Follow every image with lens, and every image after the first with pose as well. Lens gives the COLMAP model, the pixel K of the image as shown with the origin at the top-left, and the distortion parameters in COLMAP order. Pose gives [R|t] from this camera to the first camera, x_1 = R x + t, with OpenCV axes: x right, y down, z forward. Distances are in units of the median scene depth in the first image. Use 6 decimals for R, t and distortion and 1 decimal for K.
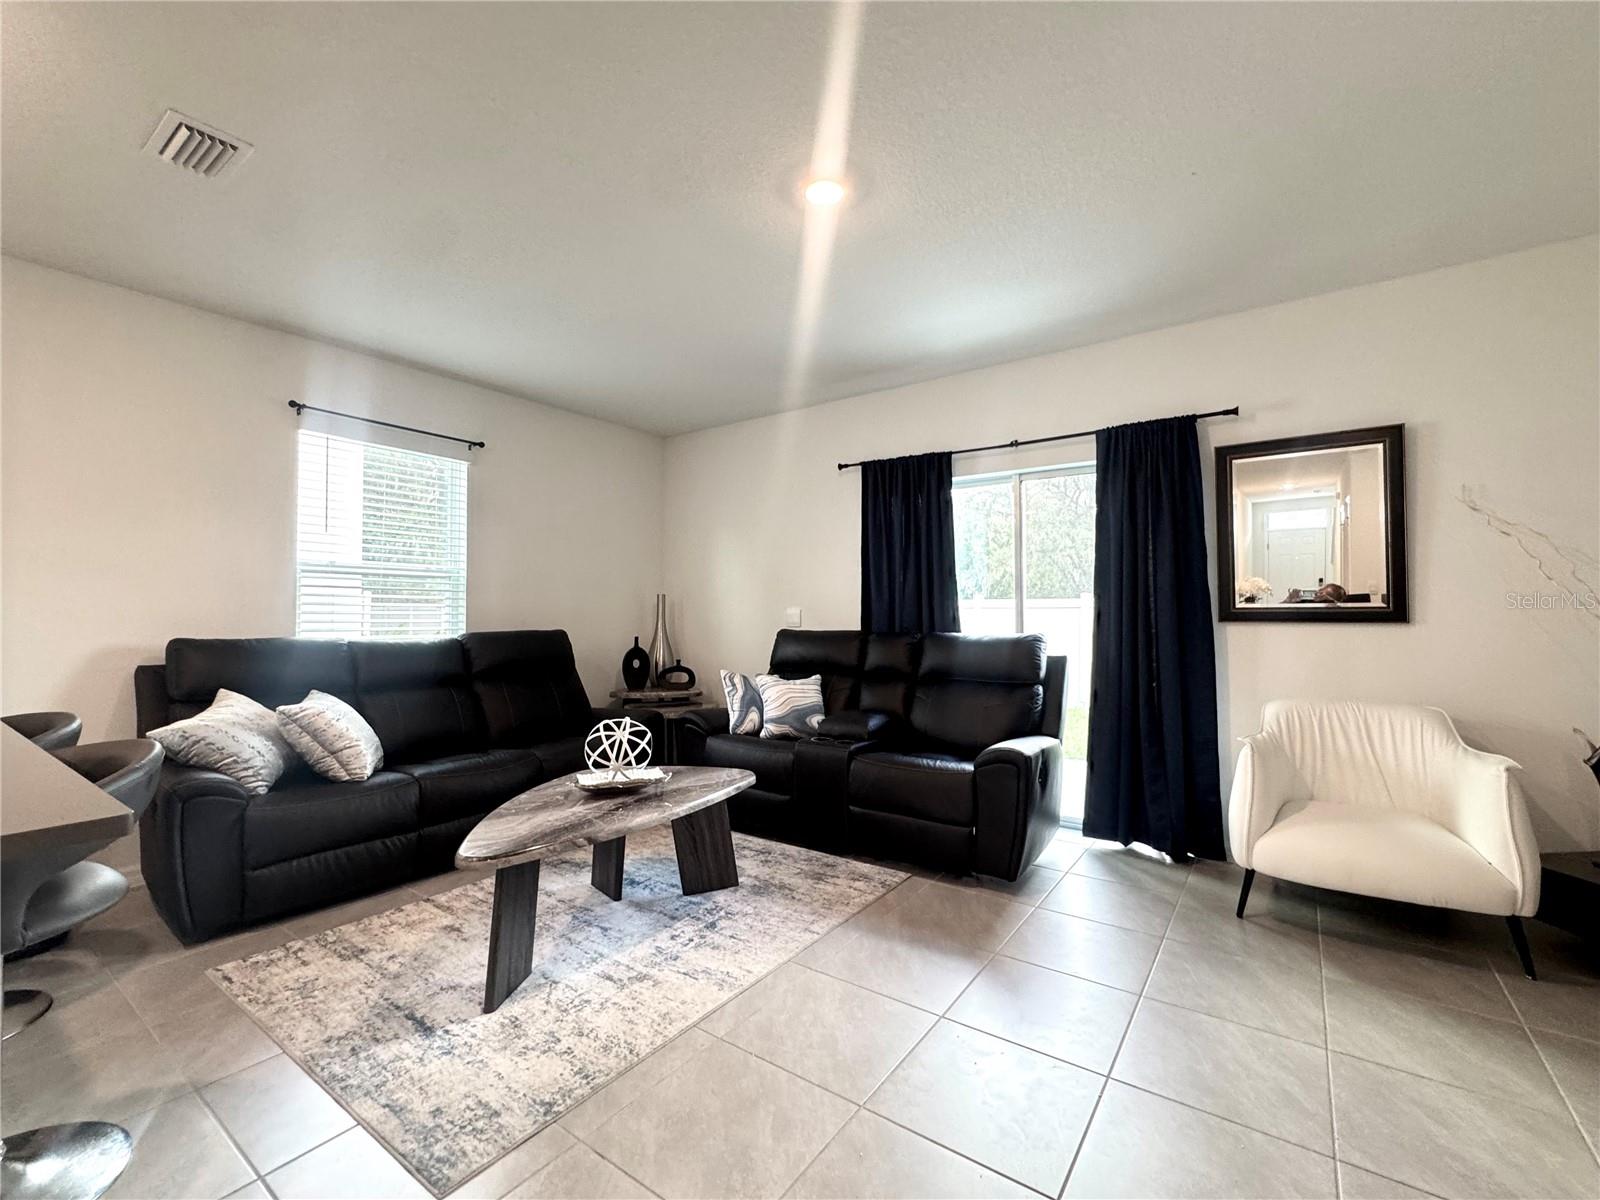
lens RADIAL K [[685.6, 0, 797.9], [0, 685.6, 597.4], [0, 0, 1]] dist [-0.002729, -0.000359]
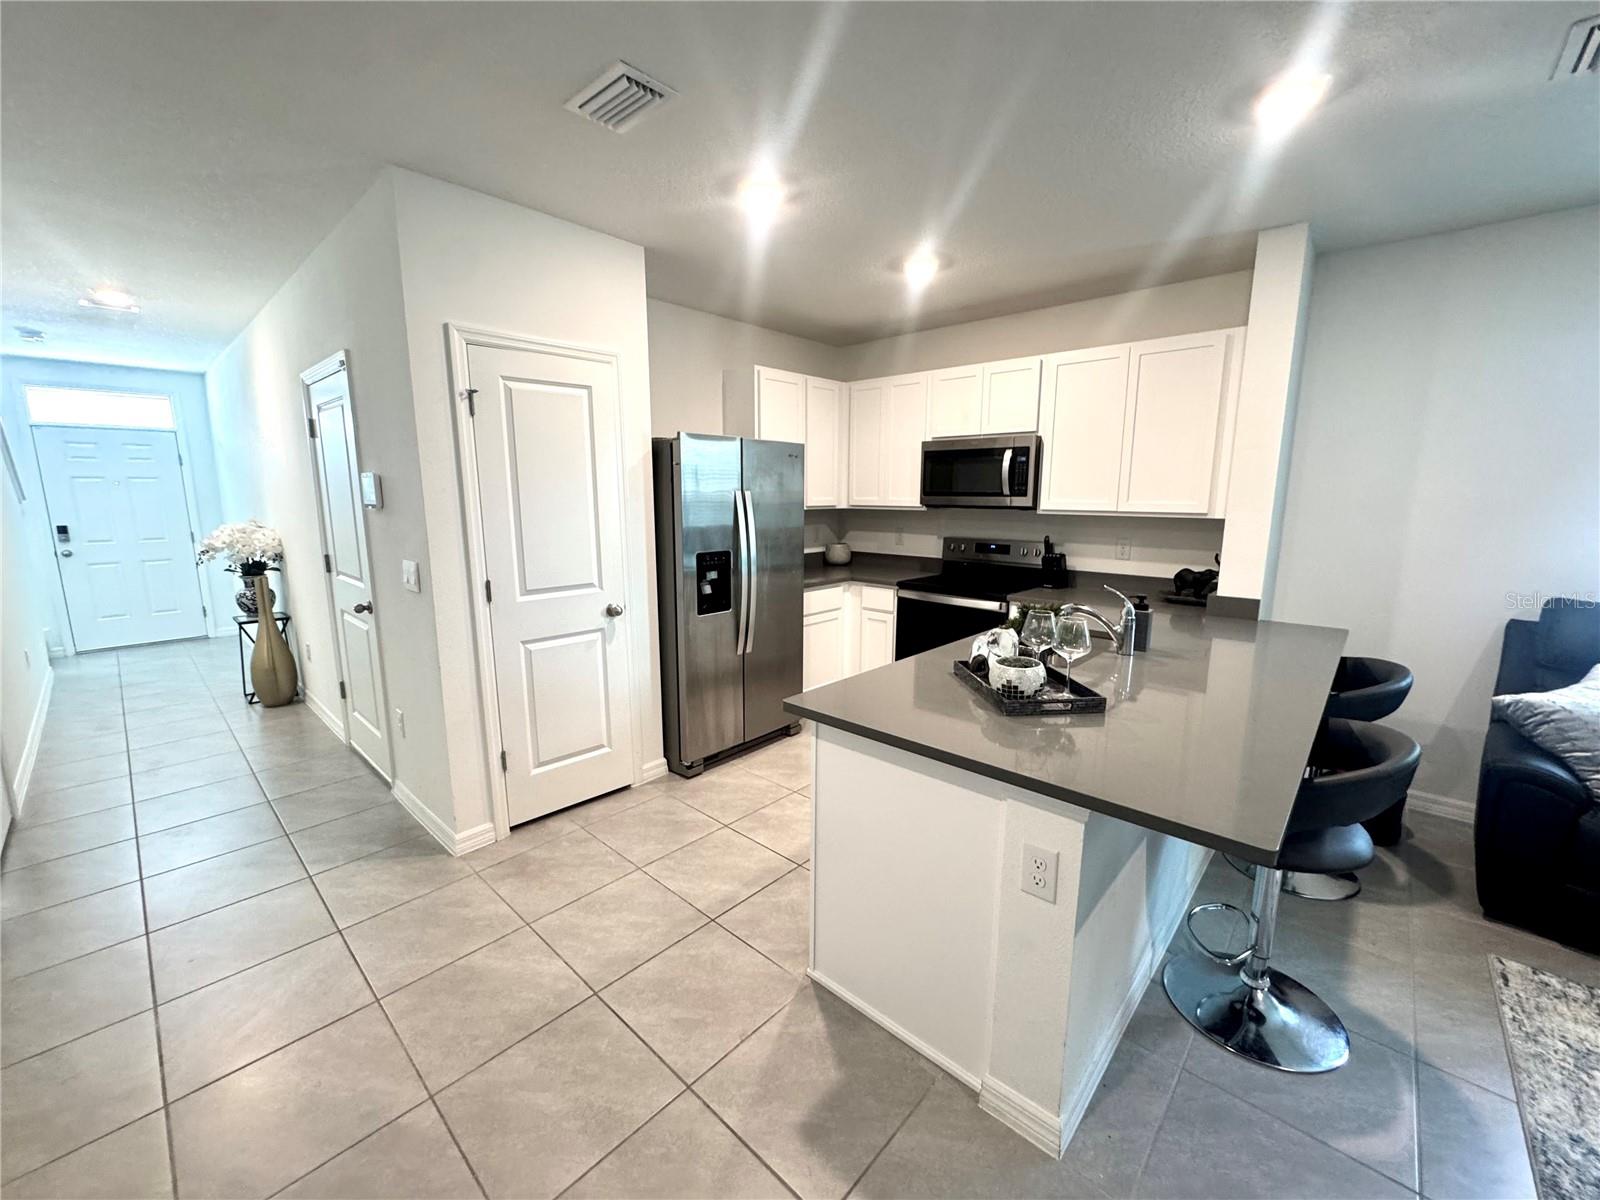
lens RADIAL K [[639.5, 0, 800.4], [0, 639.5, 598.4], [0, 0, 1]] dist [-0.004872, 0.000379]
pose [[-0.120265, 0.169295, -0.978200, 0.051002], [0.025614, 0.985553, 0.167418, -0.102080], [0.992411, -0.004921, -0.122864, 0.084823]]
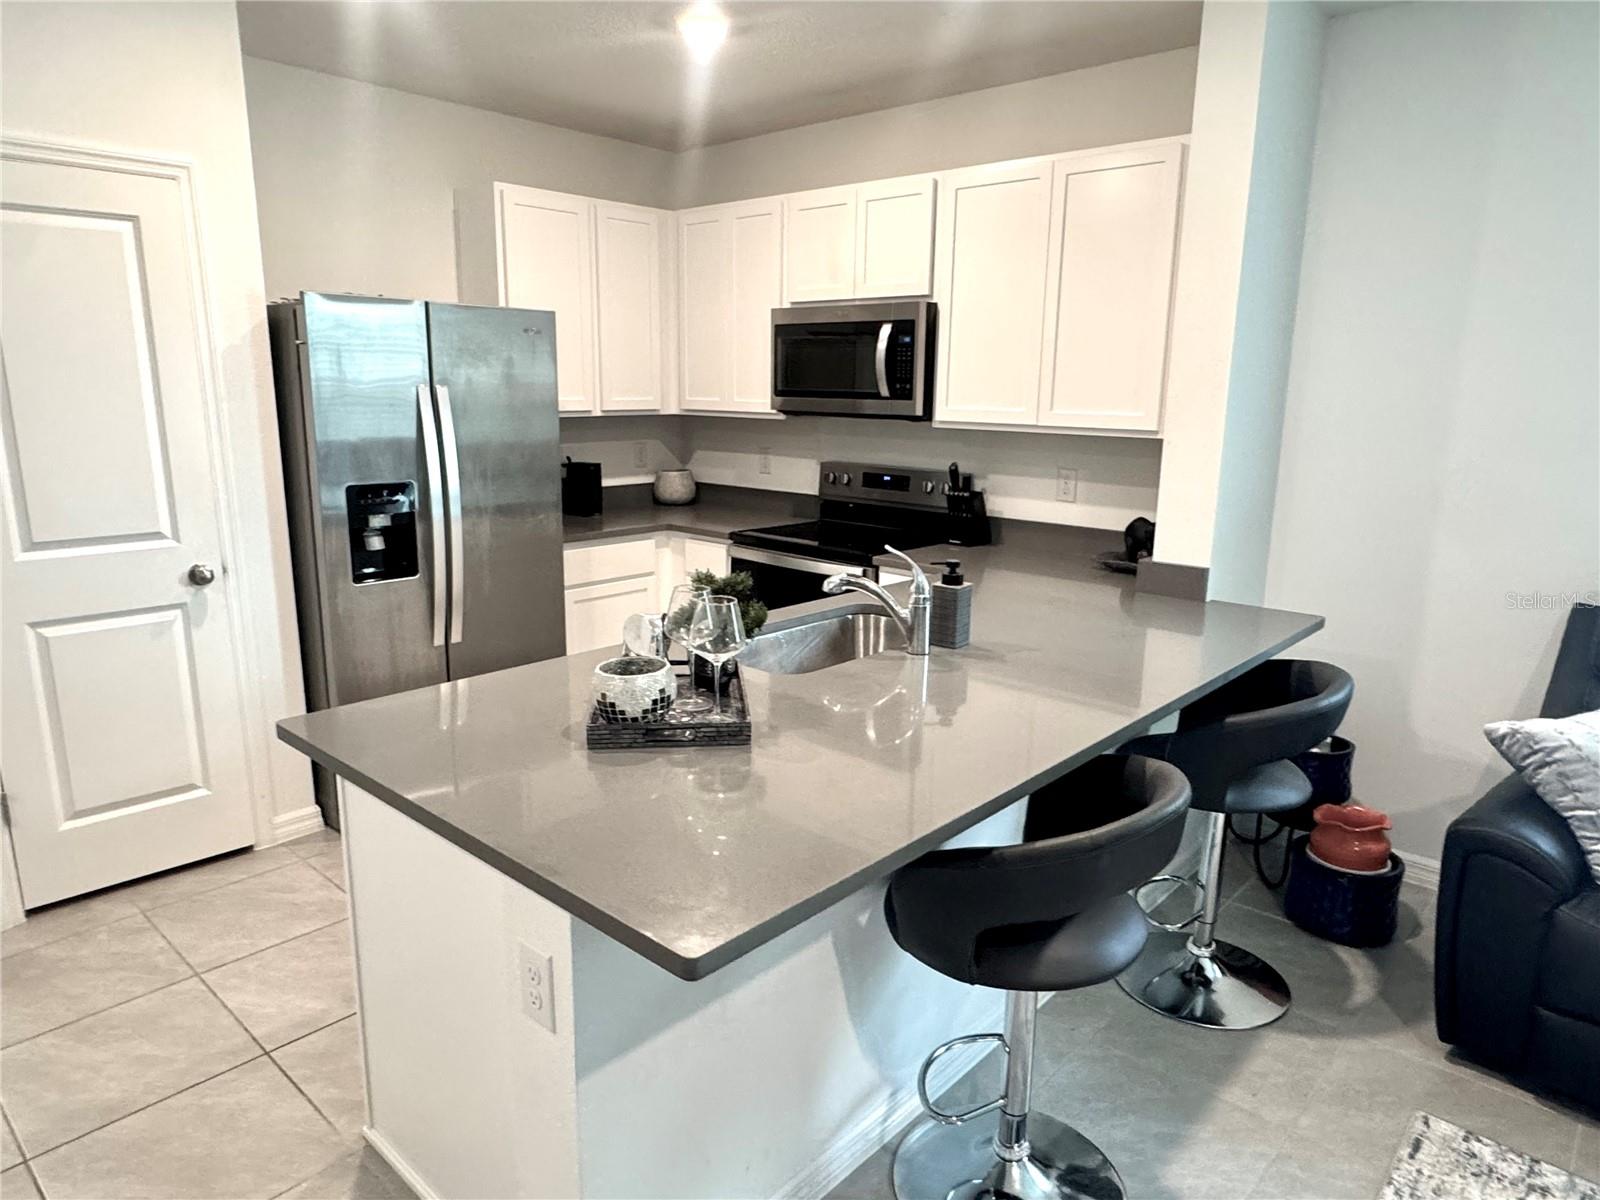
lens RADIAL K [[1017.4, 0, 802.8], [0, 1017.4, 602.3], [0, 0, 1]] dist [-0.005253, -0.000185]
pose [[-0.111472, 0.215927, -0.970025, 0.029368], [0.013917, 0.976352, 0.215736, -0.106270], [0.993670, 0.010548, -0.111841, 0.364486]]
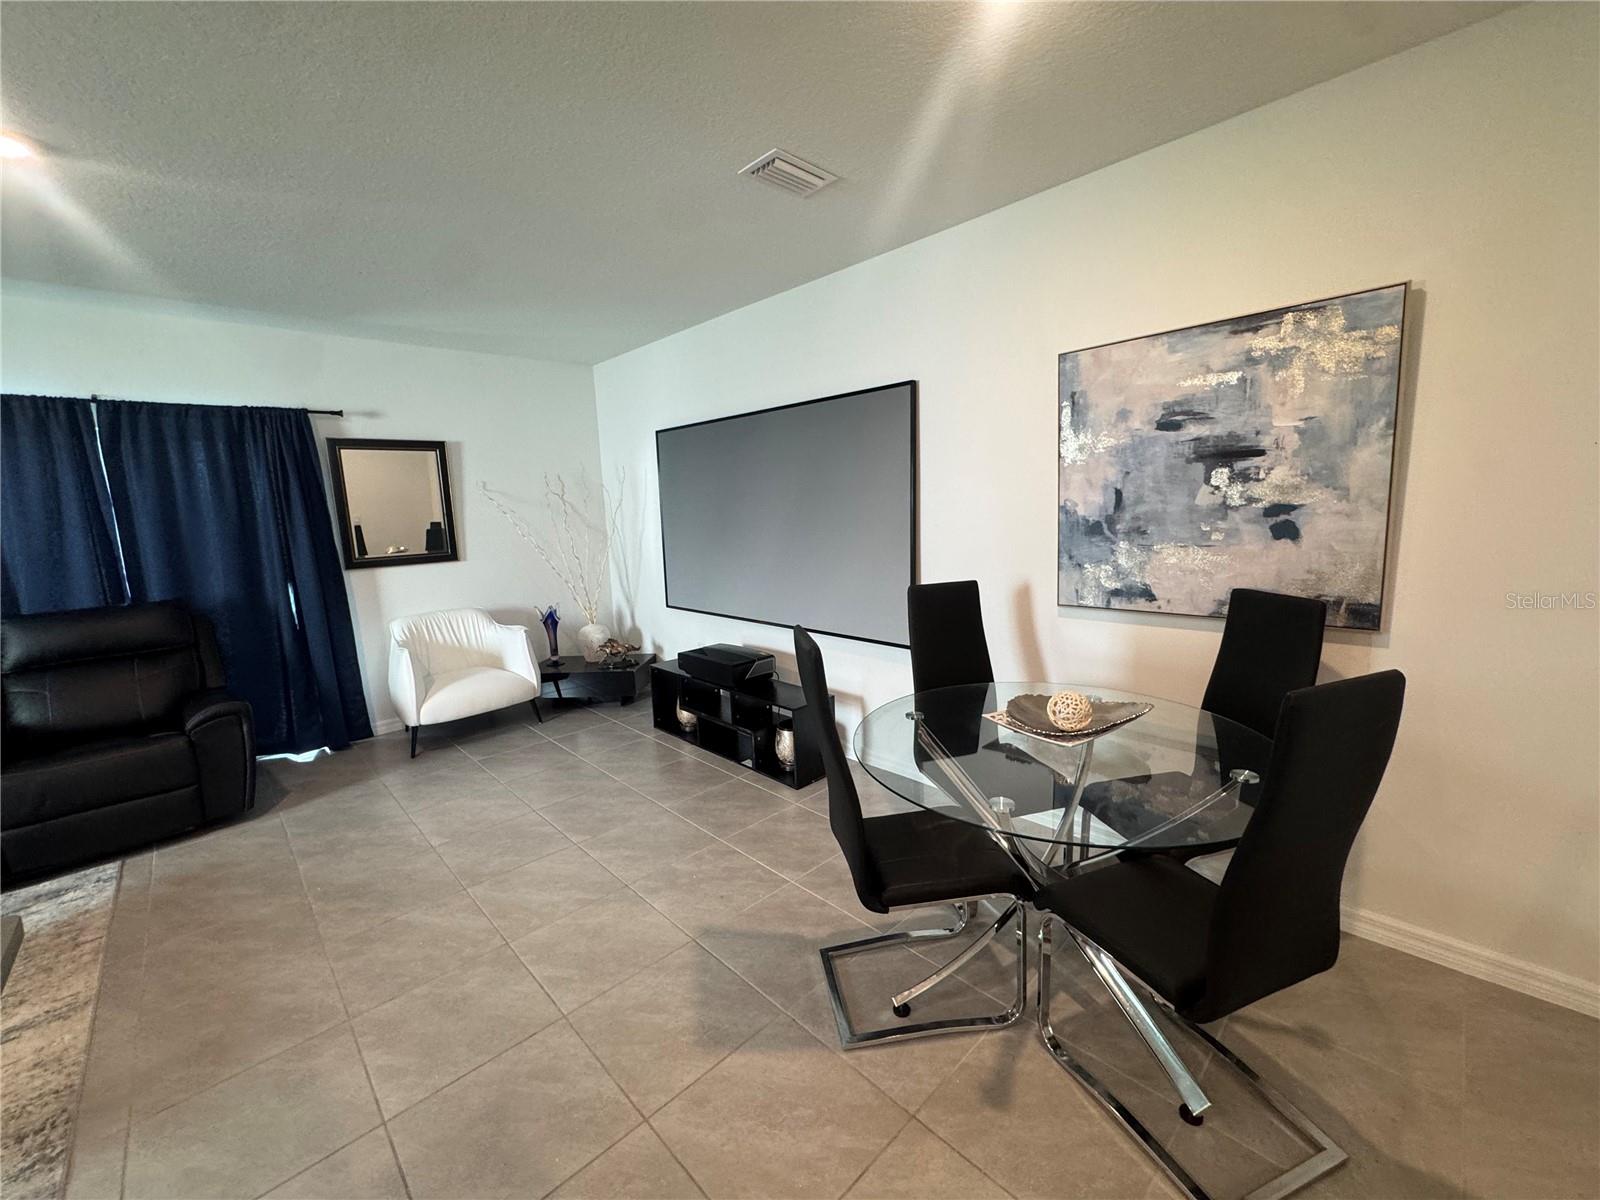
lens RADIAL K [[639.5, 0, 800.4], [0, 639.5, 598.4], [0, 0, 1]] dist [-0.004872, 0.000379]
pose [[0.176364, -0.153294, 0.972315, -0.478216], [0.014263, 0.988093, 0.153194, -0.092289], [-0.984222, -0.013150, 0.176450, -0.116008]]
